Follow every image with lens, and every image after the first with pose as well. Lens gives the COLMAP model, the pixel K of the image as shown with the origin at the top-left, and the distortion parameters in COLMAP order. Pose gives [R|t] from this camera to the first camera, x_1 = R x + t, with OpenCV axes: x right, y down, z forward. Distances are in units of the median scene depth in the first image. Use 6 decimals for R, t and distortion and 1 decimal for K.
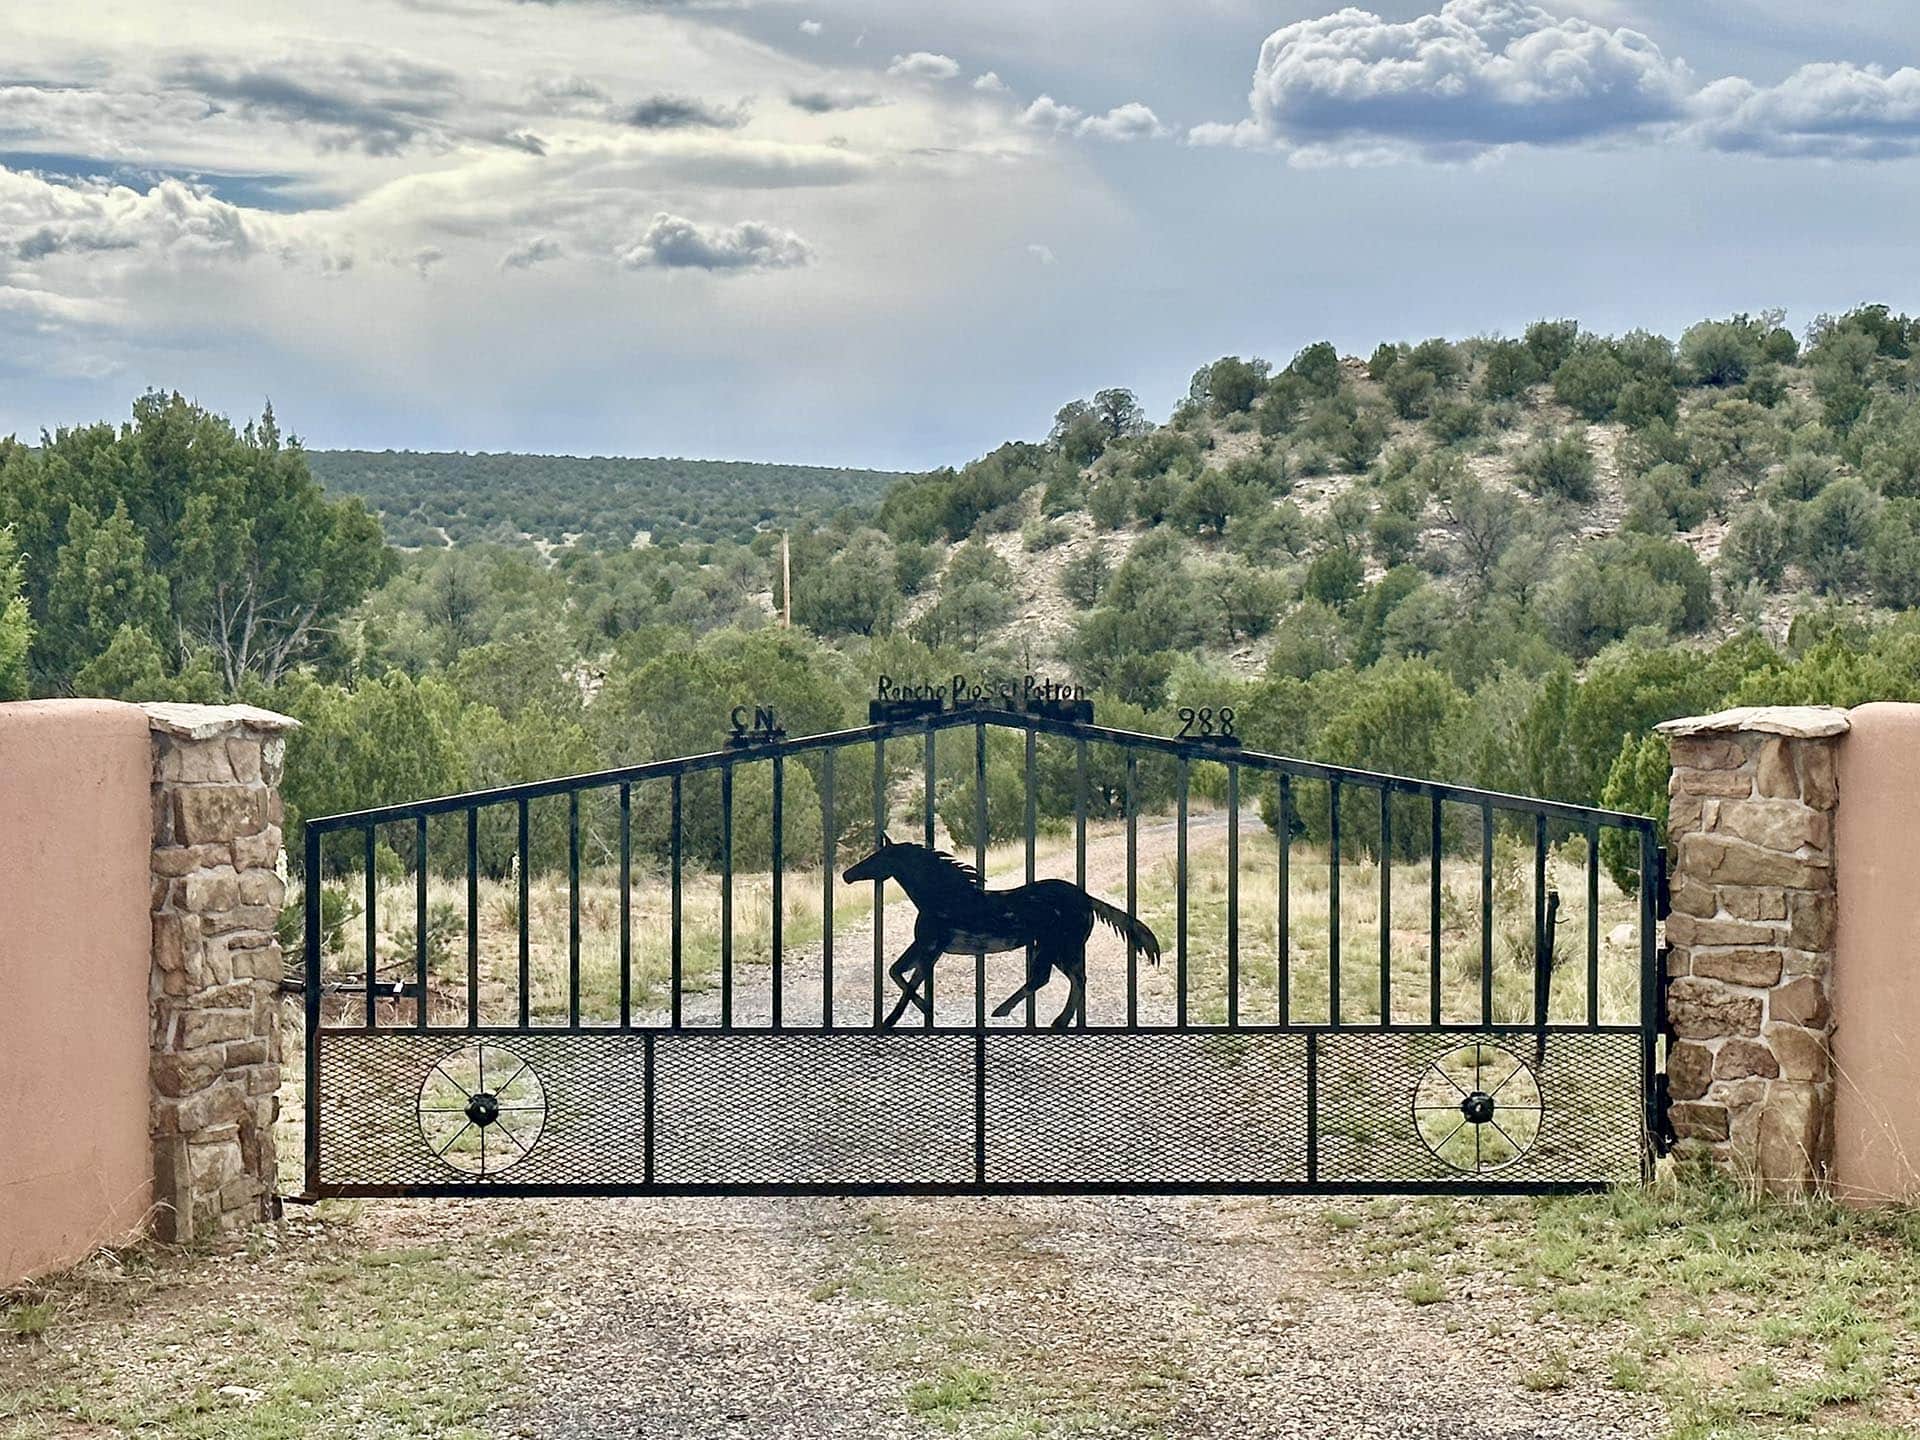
lens RADIAL K [[1968.1, 0, 960.0], [0, 1968.1, 720.0], [0, 0, 1]] dist [0.145746, -0.368037]
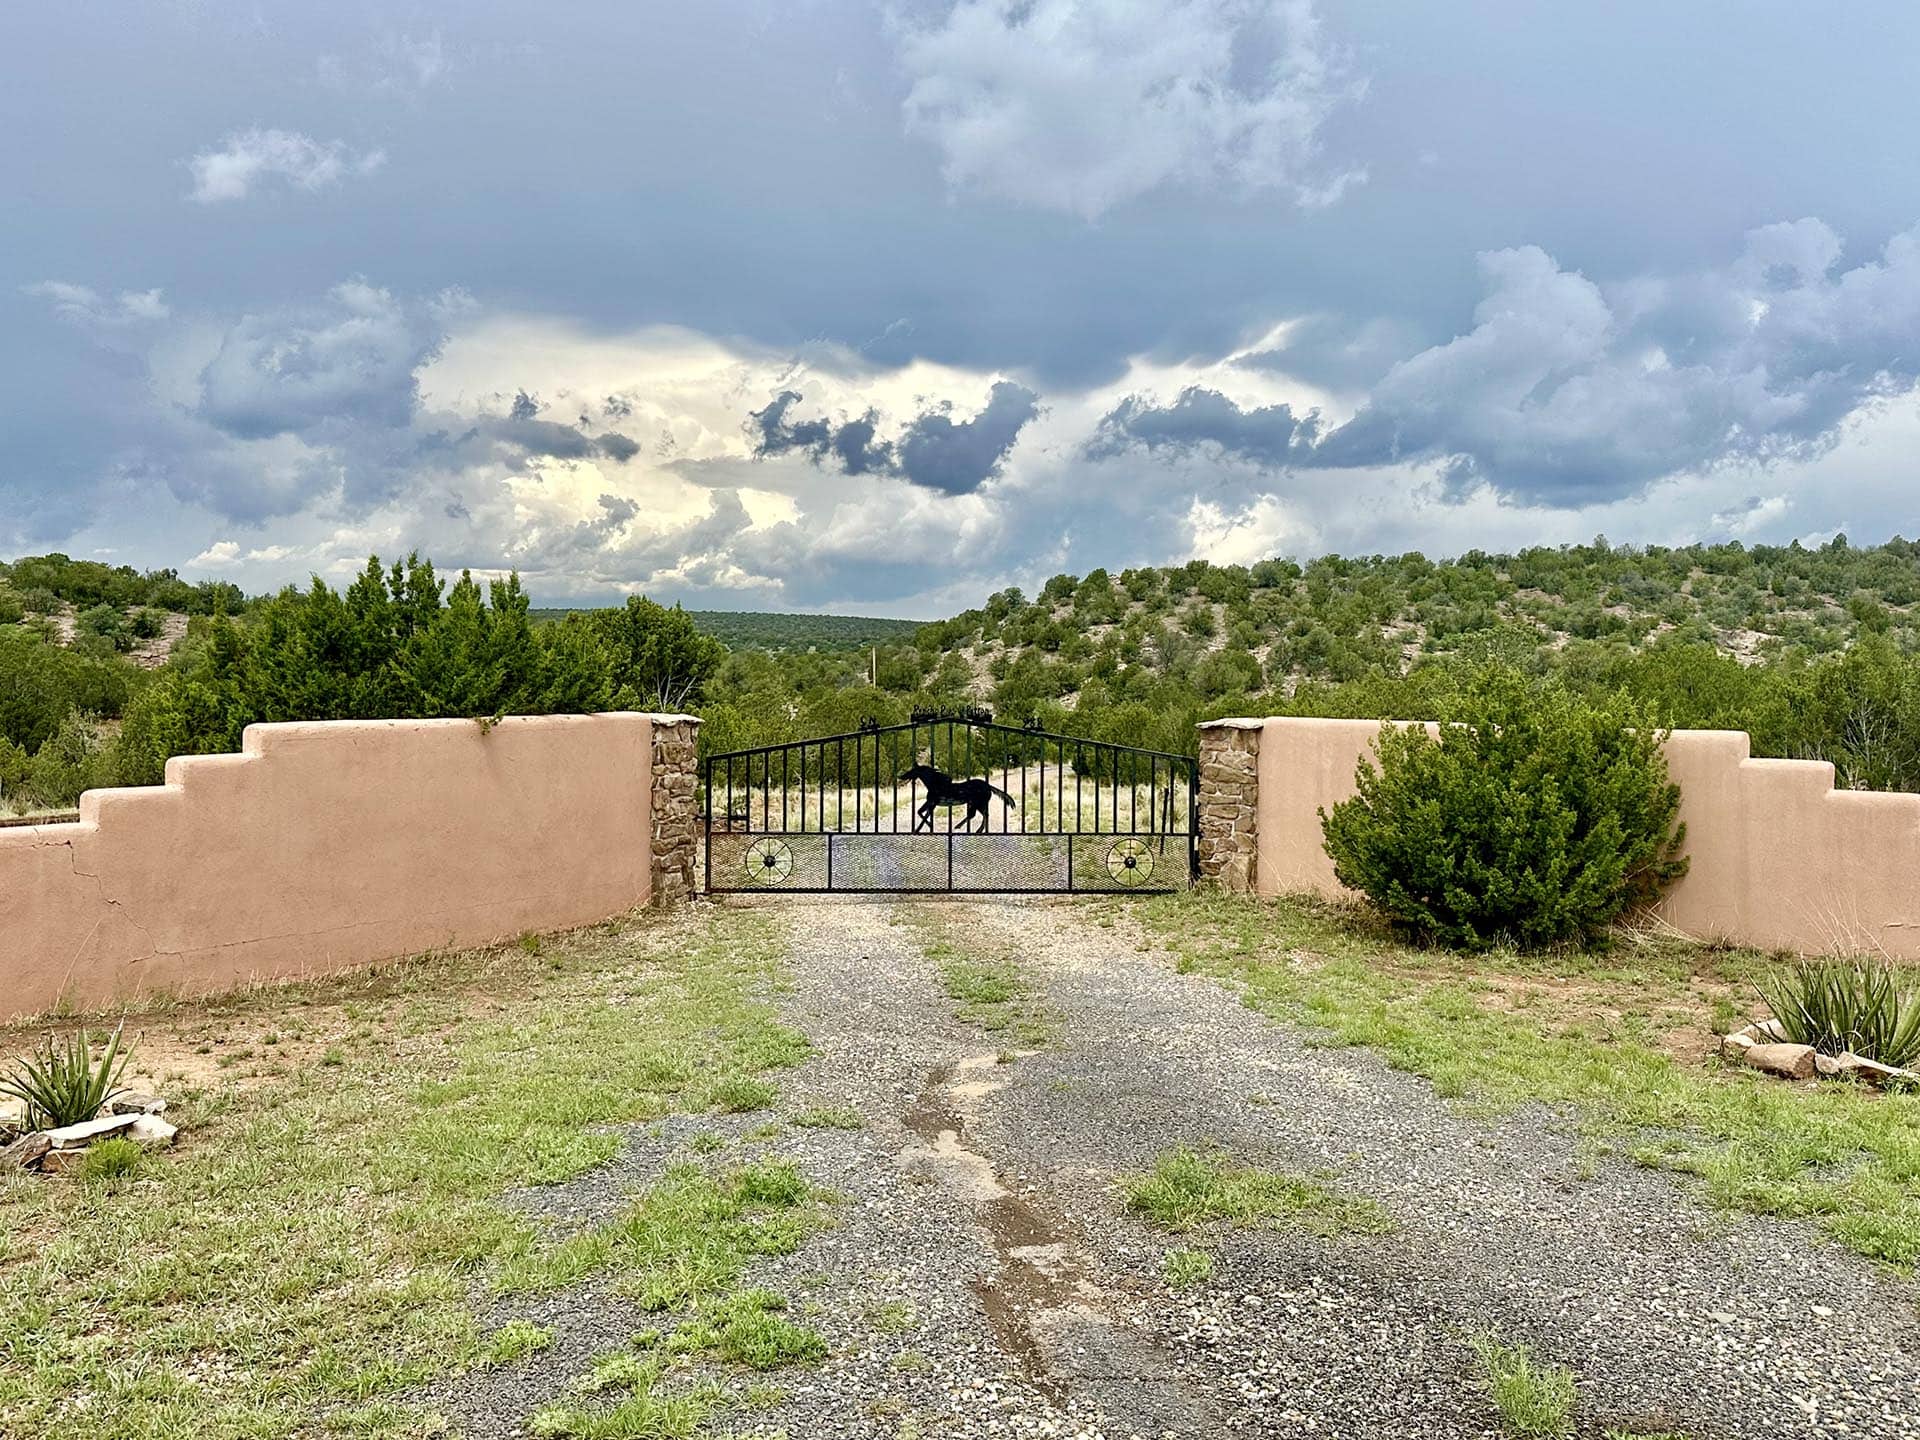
lens RADIAL K [[1737.2, 0, 960.0], [0, 1737.2, 720.0], [0, 0, 1]] dist [0.328701, -0.000099]
pose [[0.999967, 0.005632, -0.005864, 0.028746], [-0.005795, 0.999587, -0.028142, 0.051315], [0.005703, 0.028176, 0.999587, -1.104583]]
